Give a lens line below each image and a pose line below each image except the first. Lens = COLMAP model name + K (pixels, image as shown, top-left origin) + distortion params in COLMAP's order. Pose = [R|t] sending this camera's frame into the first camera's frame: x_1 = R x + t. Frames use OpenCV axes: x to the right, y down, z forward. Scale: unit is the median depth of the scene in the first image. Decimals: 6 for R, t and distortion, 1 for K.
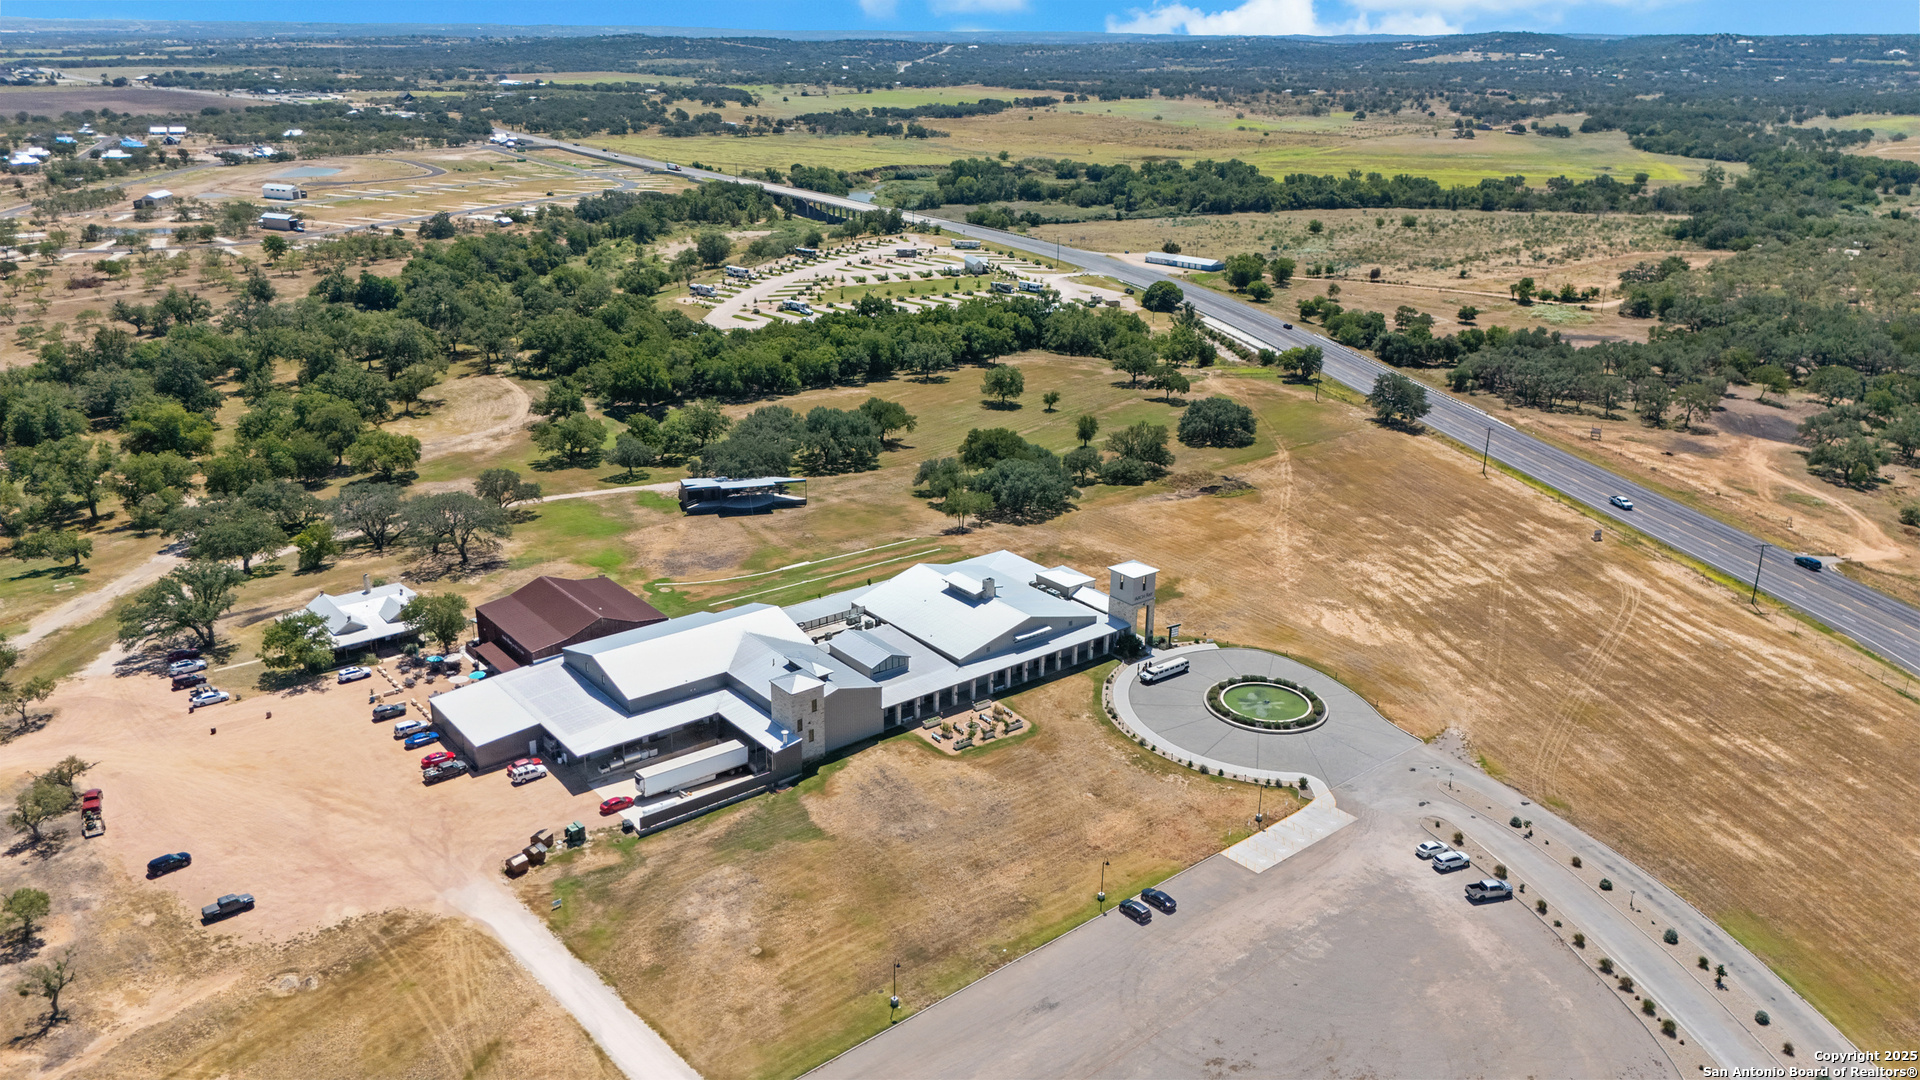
lens RADIAL K [[1390.2, 0, 960.0], [0, 1390.2, 540.0], [0, 0, 1]] dist [0.061315, -0.058644]
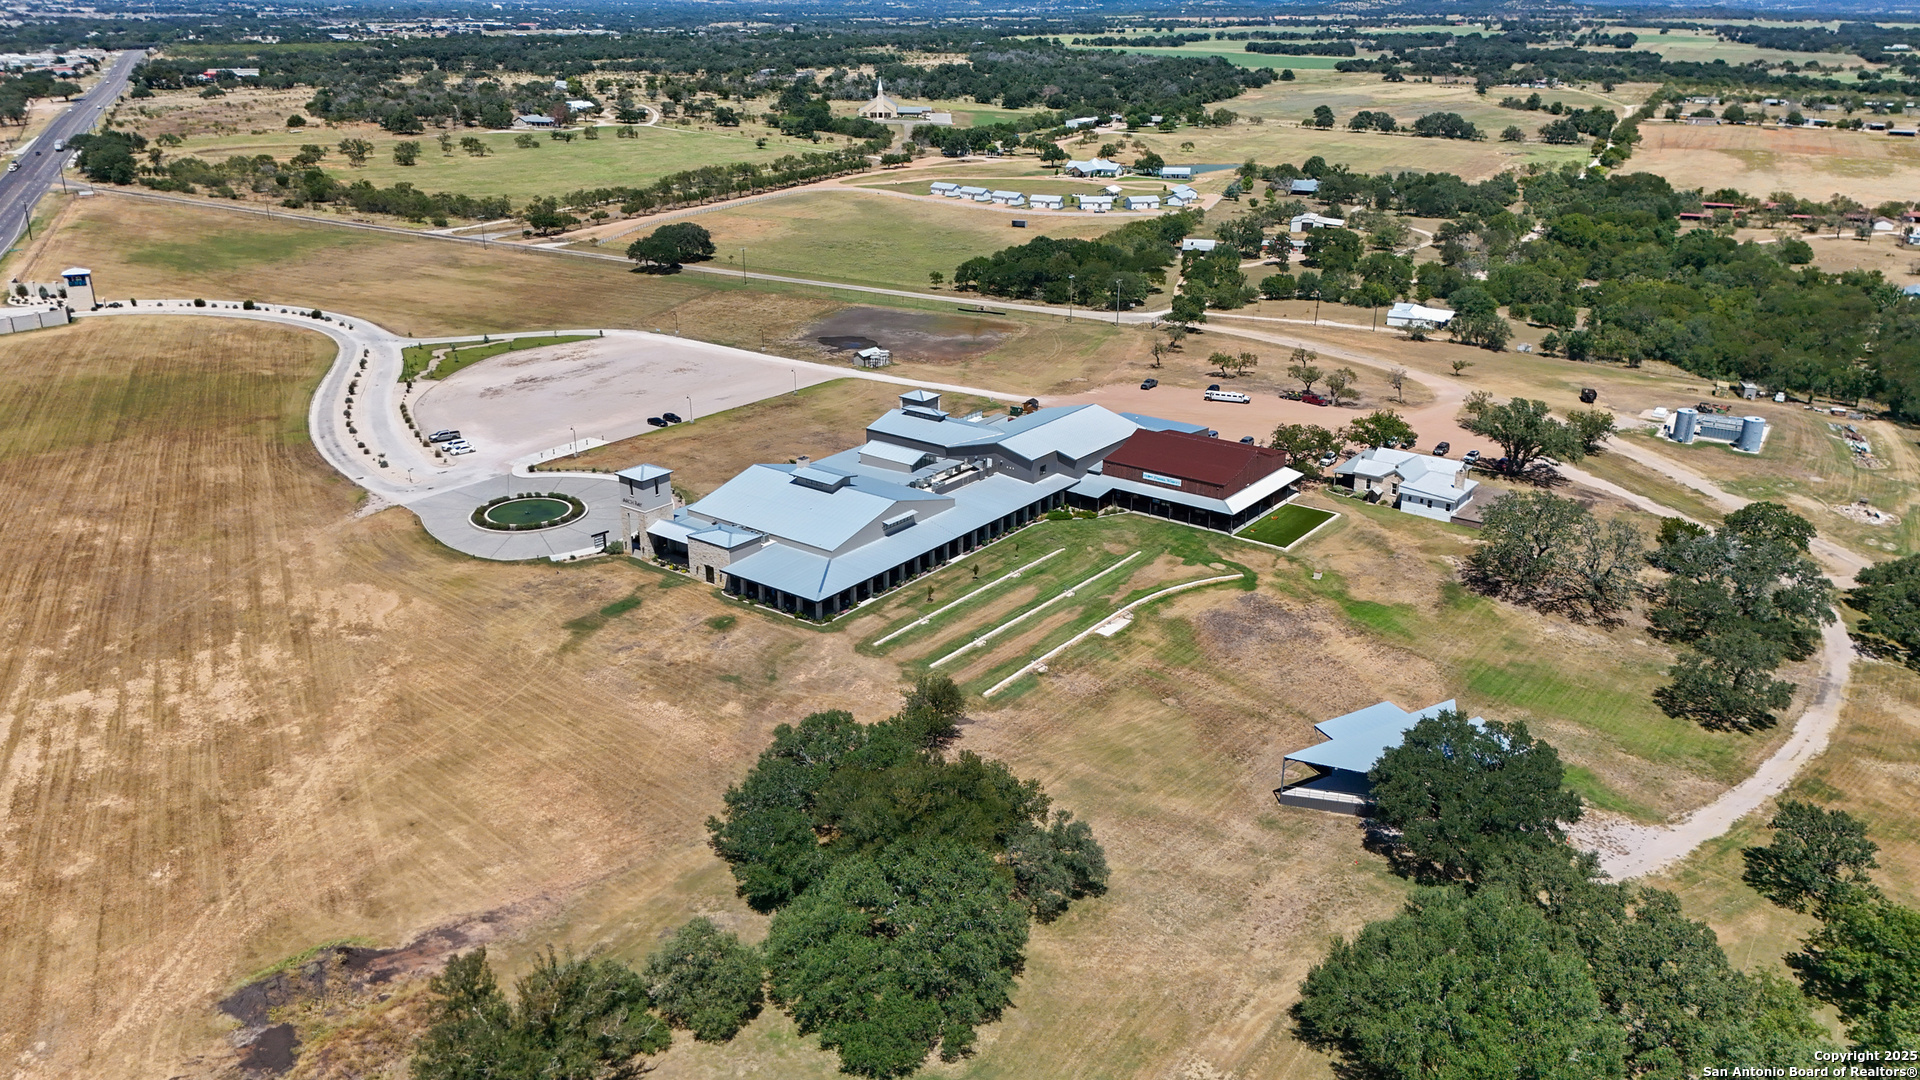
lens RADIAL K [[1390.2, 0, 960.0], [0, 1390.2, 540.0], [0, 0, 1]] dist [0.061315, -0.058644]
pose [[-0.967325, 0.073738, -0.242579, 0.131558], [-0.102466, 0.761457, 0.640065, -0.477461], [0.231911, 0.644007, -0.729021, 1.524680]]
